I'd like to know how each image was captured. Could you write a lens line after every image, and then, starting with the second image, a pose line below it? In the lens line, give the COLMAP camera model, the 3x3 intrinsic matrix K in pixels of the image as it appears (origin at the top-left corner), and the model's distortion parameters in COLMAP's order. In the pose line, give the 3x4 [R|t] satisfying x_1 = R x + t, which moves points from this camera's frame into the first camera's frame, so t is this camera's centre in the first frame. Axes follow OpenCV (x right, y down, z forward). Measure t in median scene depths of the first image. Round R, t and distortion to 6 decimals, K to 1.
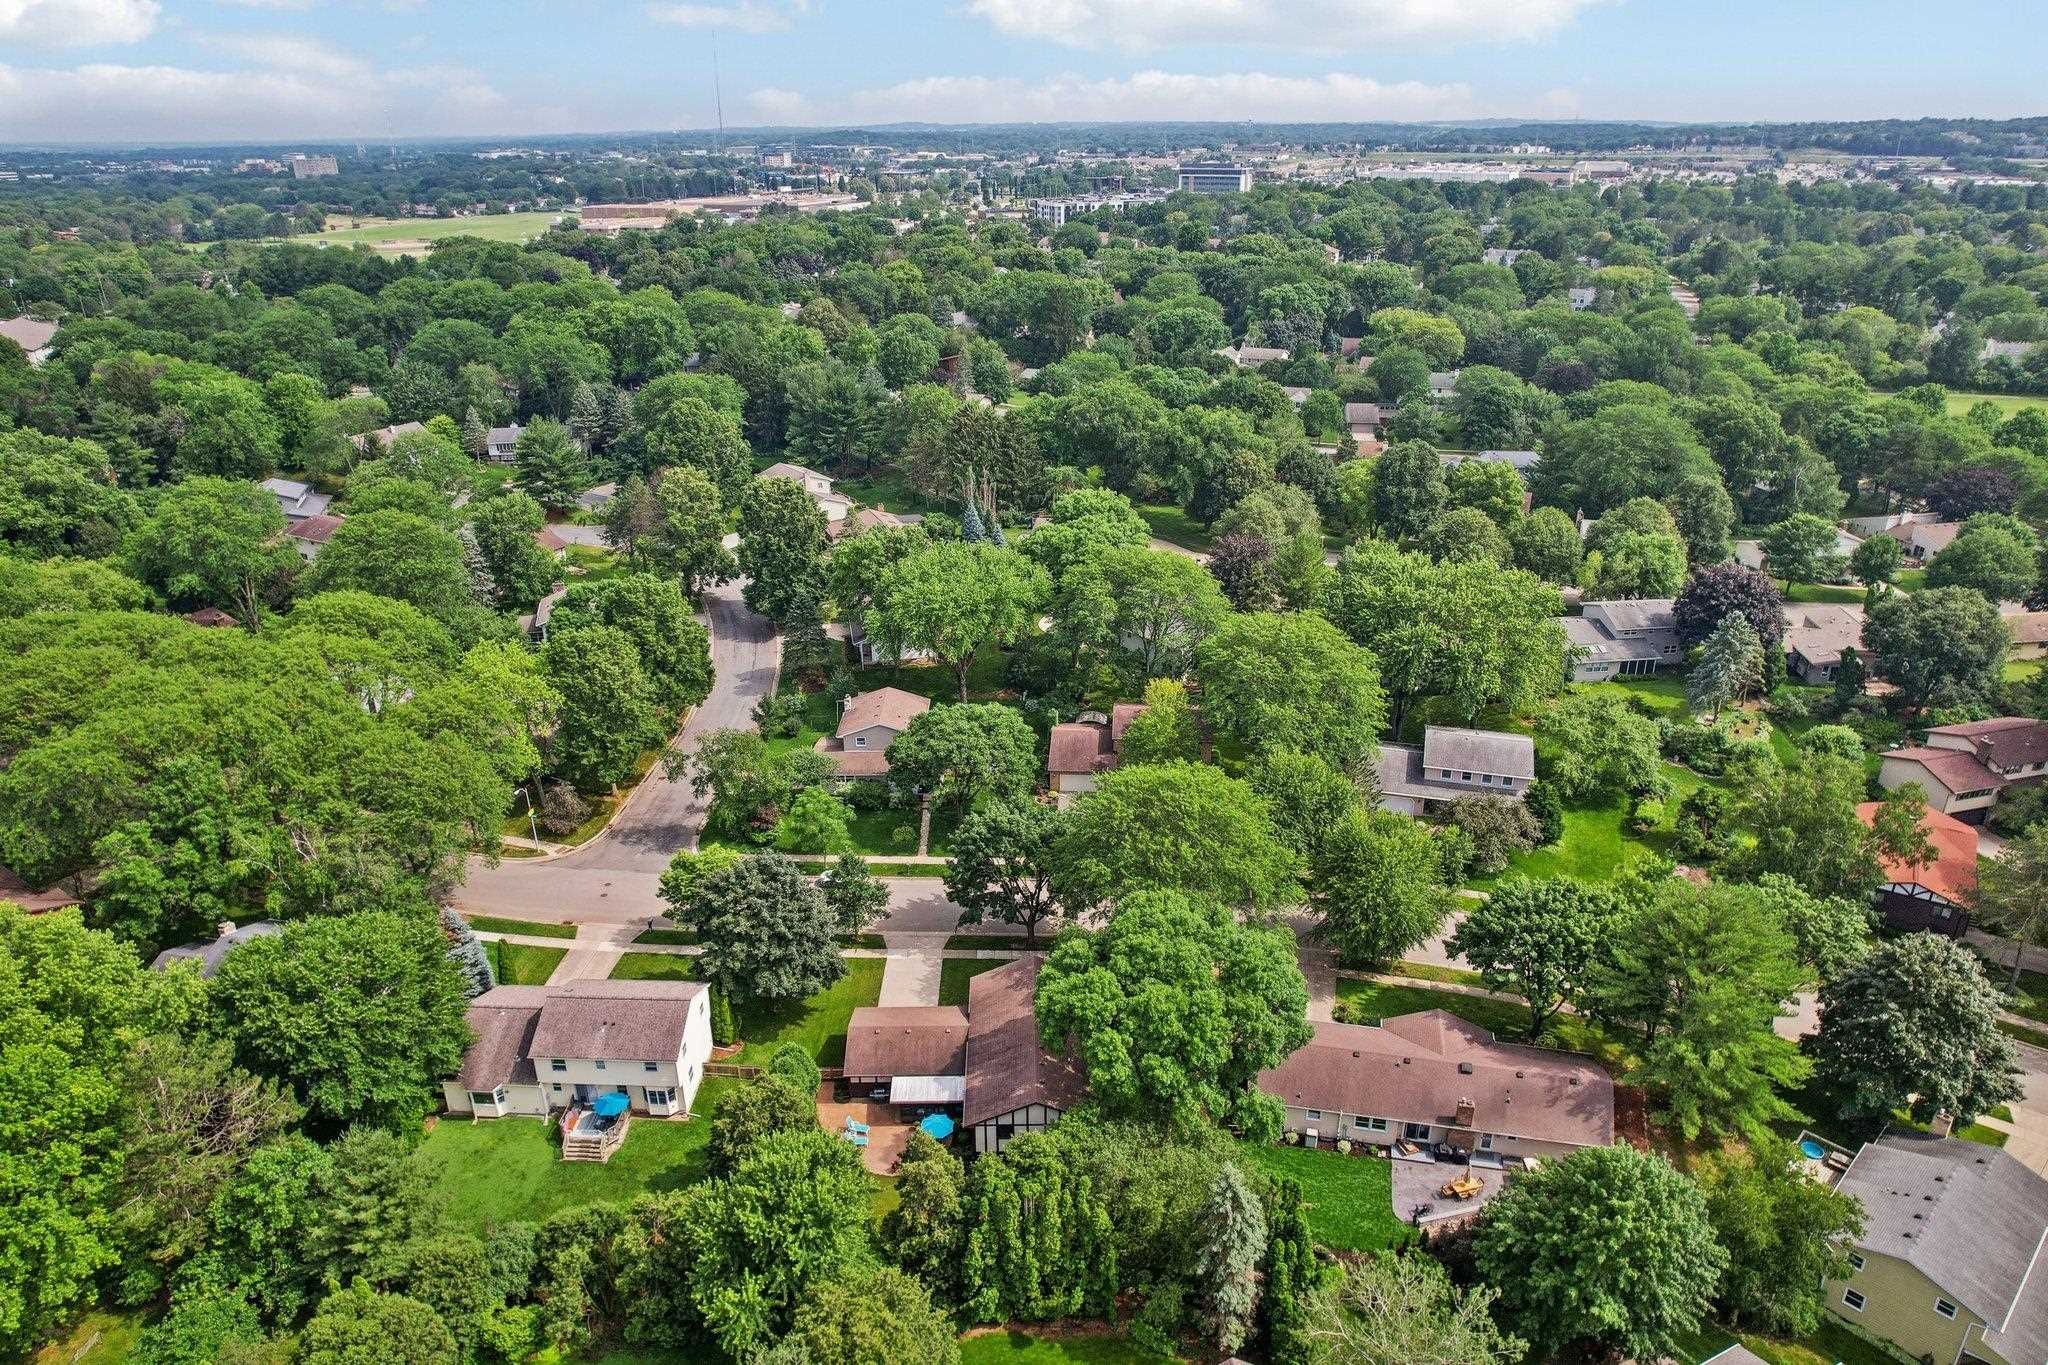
lens RADIAL K [[1317.6, 0, 1036.6], [0, 1317.6, 679.8], [0, 0, 1]] dist [-0.056952, 0.028280]
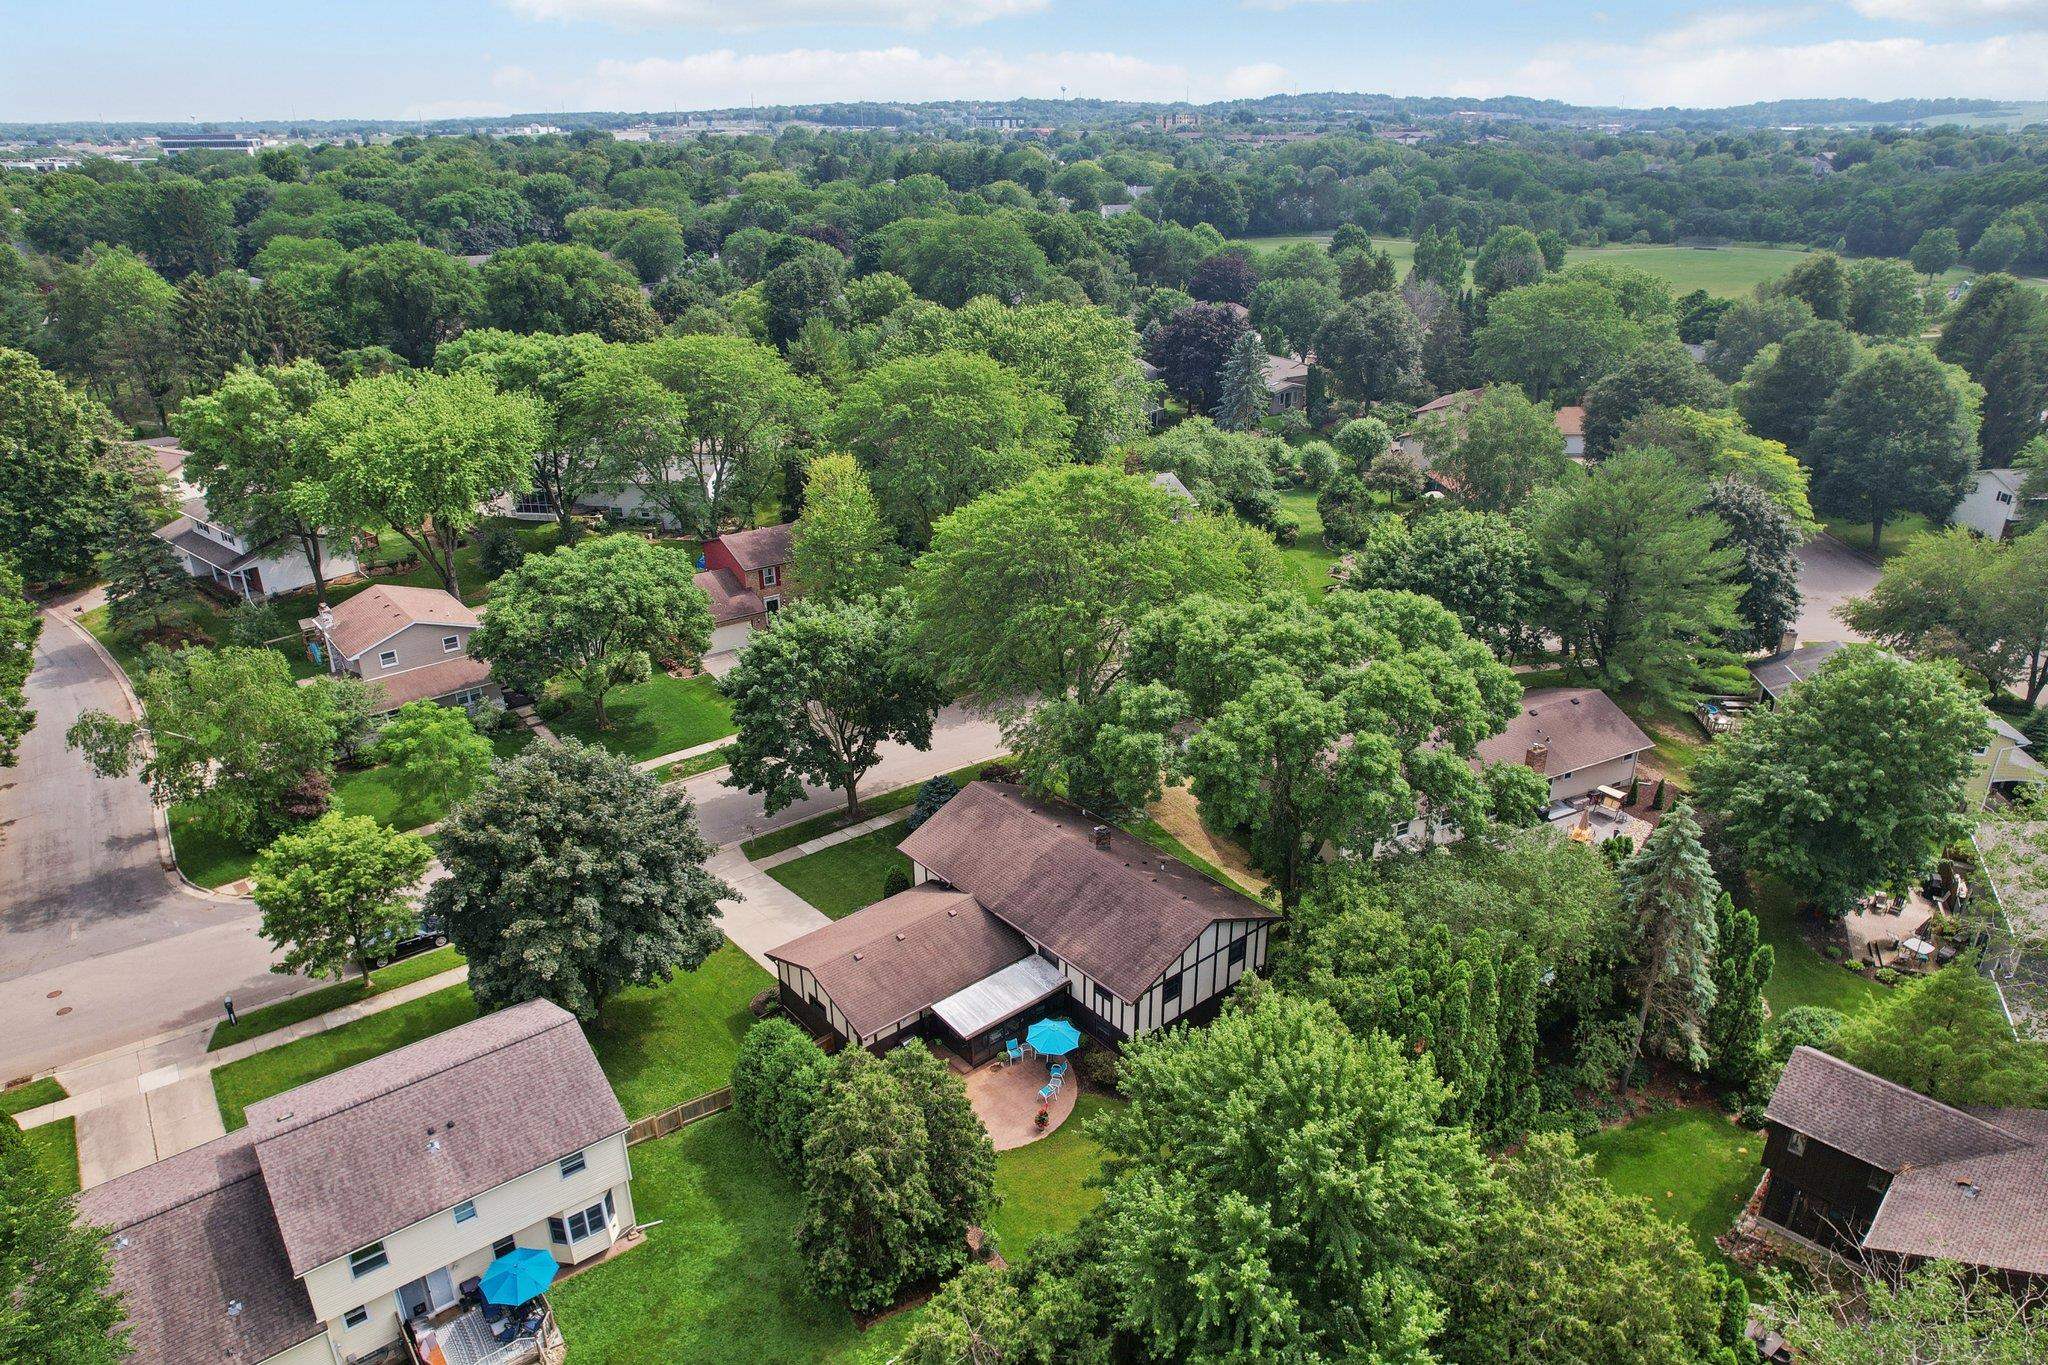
lens RADIAL K [[1317.6, 0, 1024.9], [0, 1317.6, 679.5], [0, 0, 1]] dist [-0.056952, 0.028280]
pose [[0.775147, -0.254948, 0.578056, -0.389317], [0.253396, 0.963603, 0.085199, 0.120404], [-0.578738, 0.080435, 0.811537, 0.482427]]
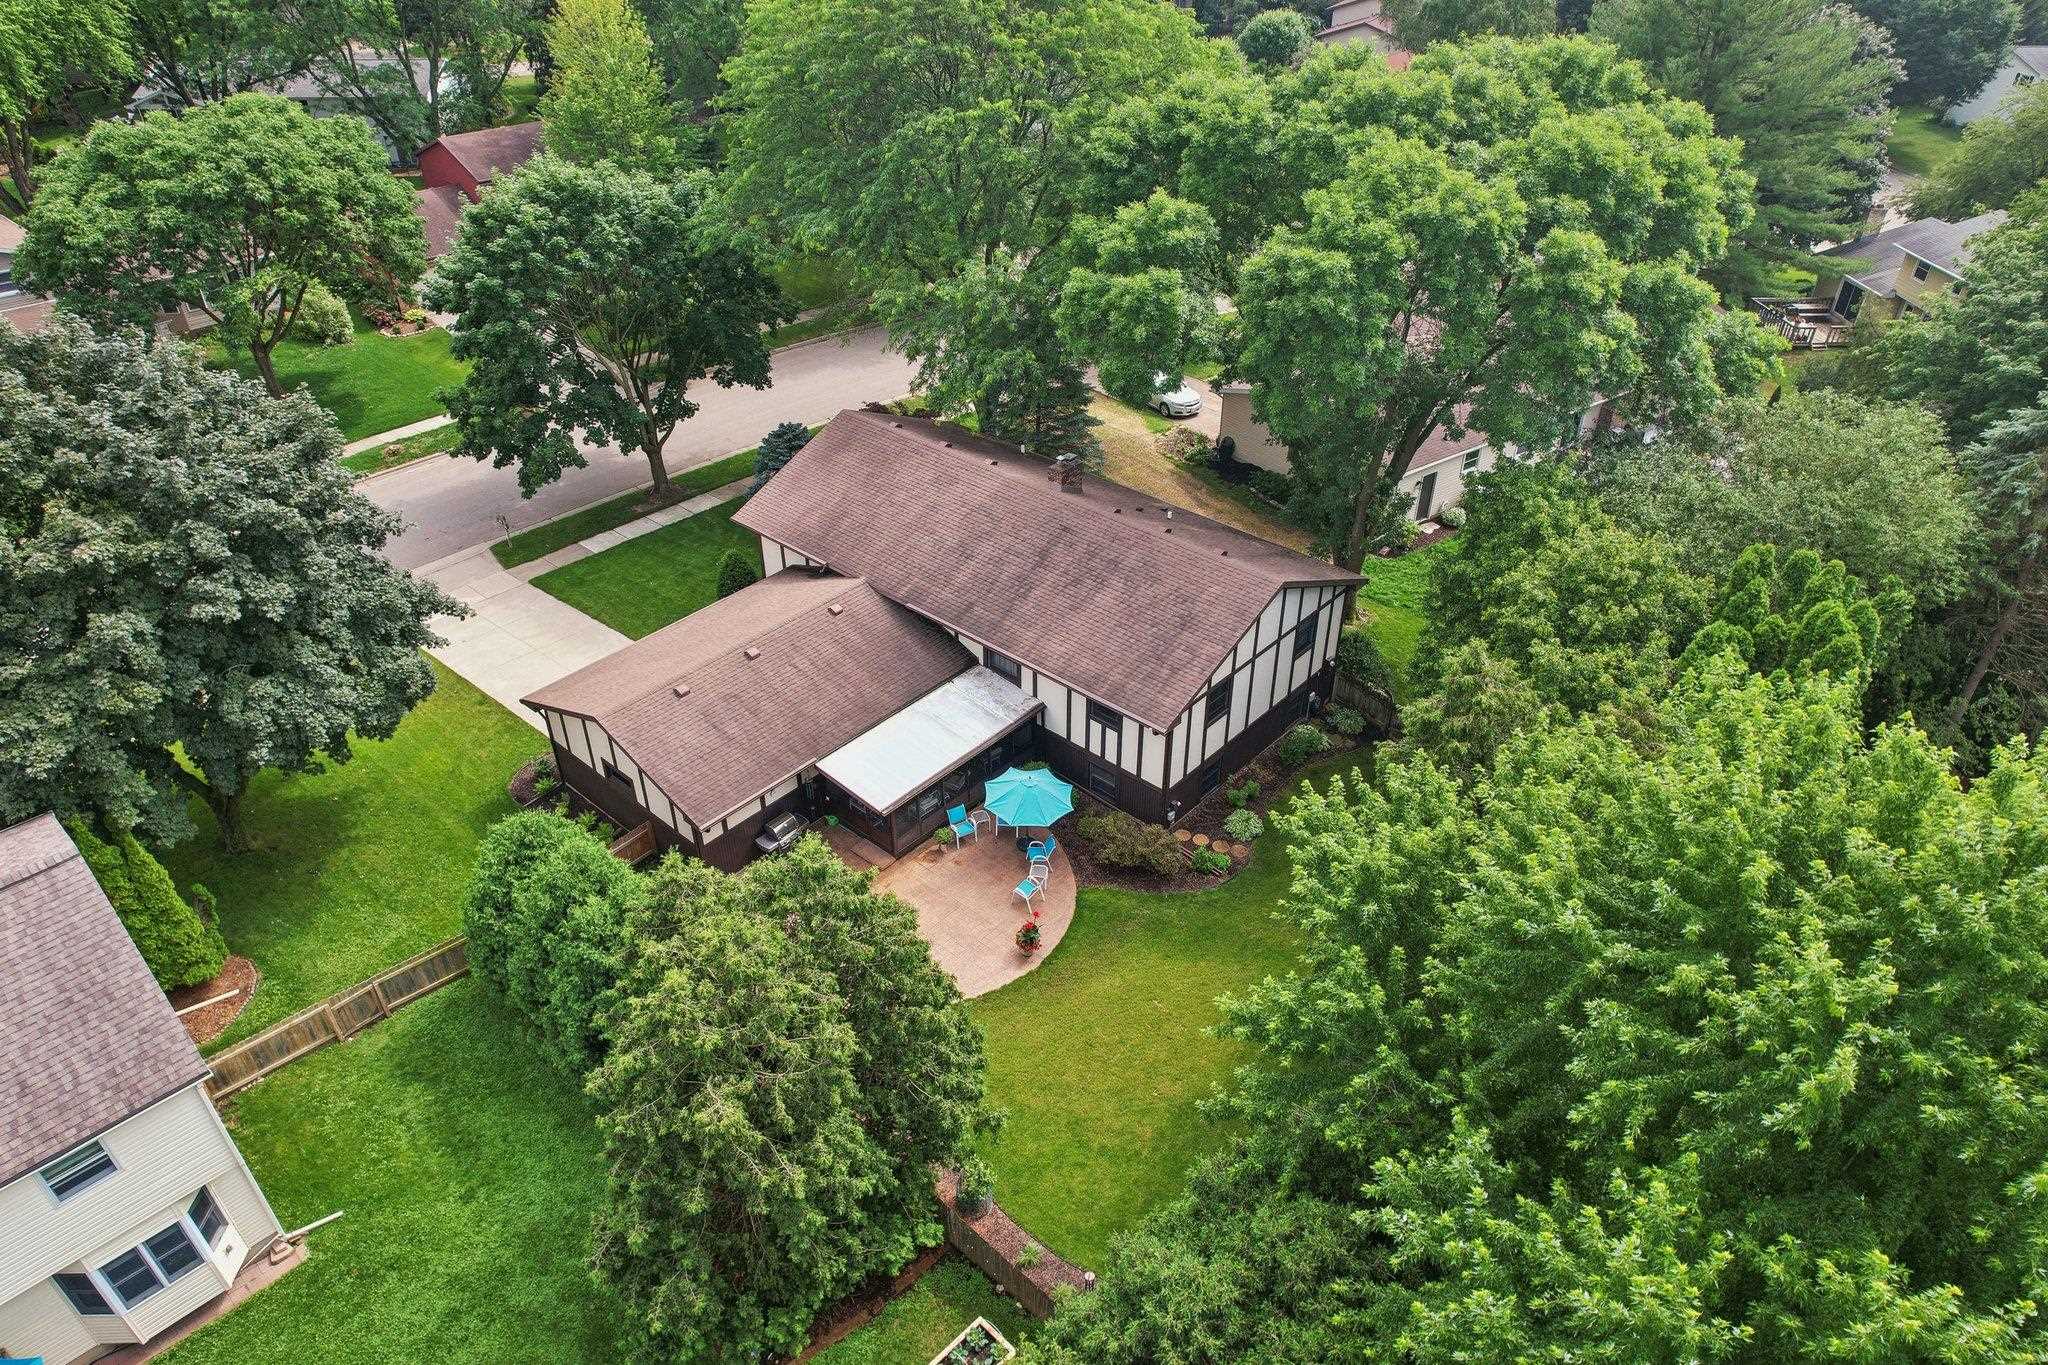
lens RADIAL K [[1317.6, 0, 1041.3], [0, 1317.6, 678.7], [0, 0, 1]] dist [-0.056952, 0.028280]
pose [[0.672918, -0.416423, 0.611369, -0.276818], [0.285696, 0.908669, 0.304465, 0.195413], [-0.682319, -0.030215, 0.730430, 0.712963]]
